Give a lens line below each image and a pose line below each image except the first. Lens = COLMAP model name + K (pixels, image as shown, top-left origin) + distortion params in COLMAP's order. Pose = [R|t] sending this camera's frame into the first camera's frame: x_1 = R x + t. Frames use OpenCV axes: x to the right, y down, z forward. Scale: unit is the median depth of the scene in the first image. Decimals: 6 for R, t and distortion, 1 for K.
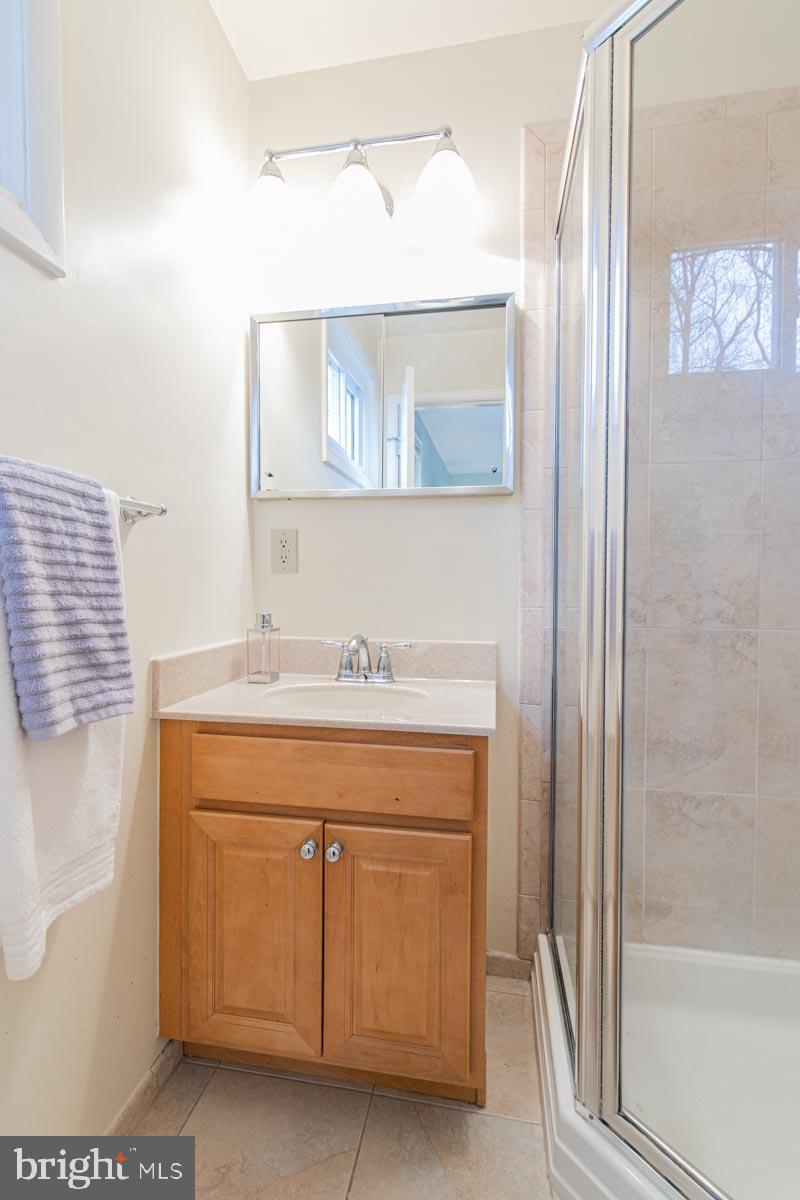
lens RADIAL K [[558.6, 0, 408.4], [0, 558.6, 599.1], [0, 0, 1]] dist [0.001386, -0.000783]
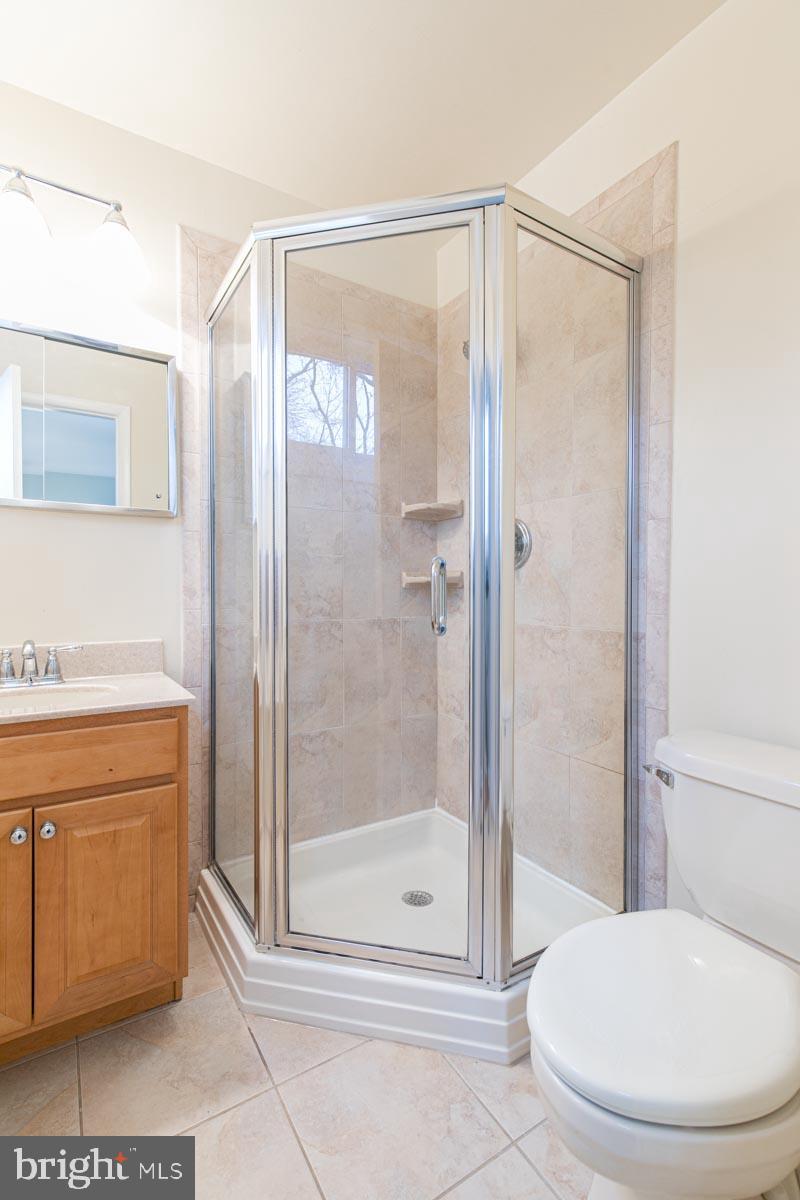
lens RADIAL K [[558.6, 0, 408.4], [0, 558.6, 599.1], [0, 0, 1]] dist [0.001386, -0.000783]
pose [[0.734360, -0.014435, 0.678606, -0.293544], [0.021267, 0.999772, -0.001747, 0.004220], [-0.678426, 0.015715, 0.734500, -0.267665]]
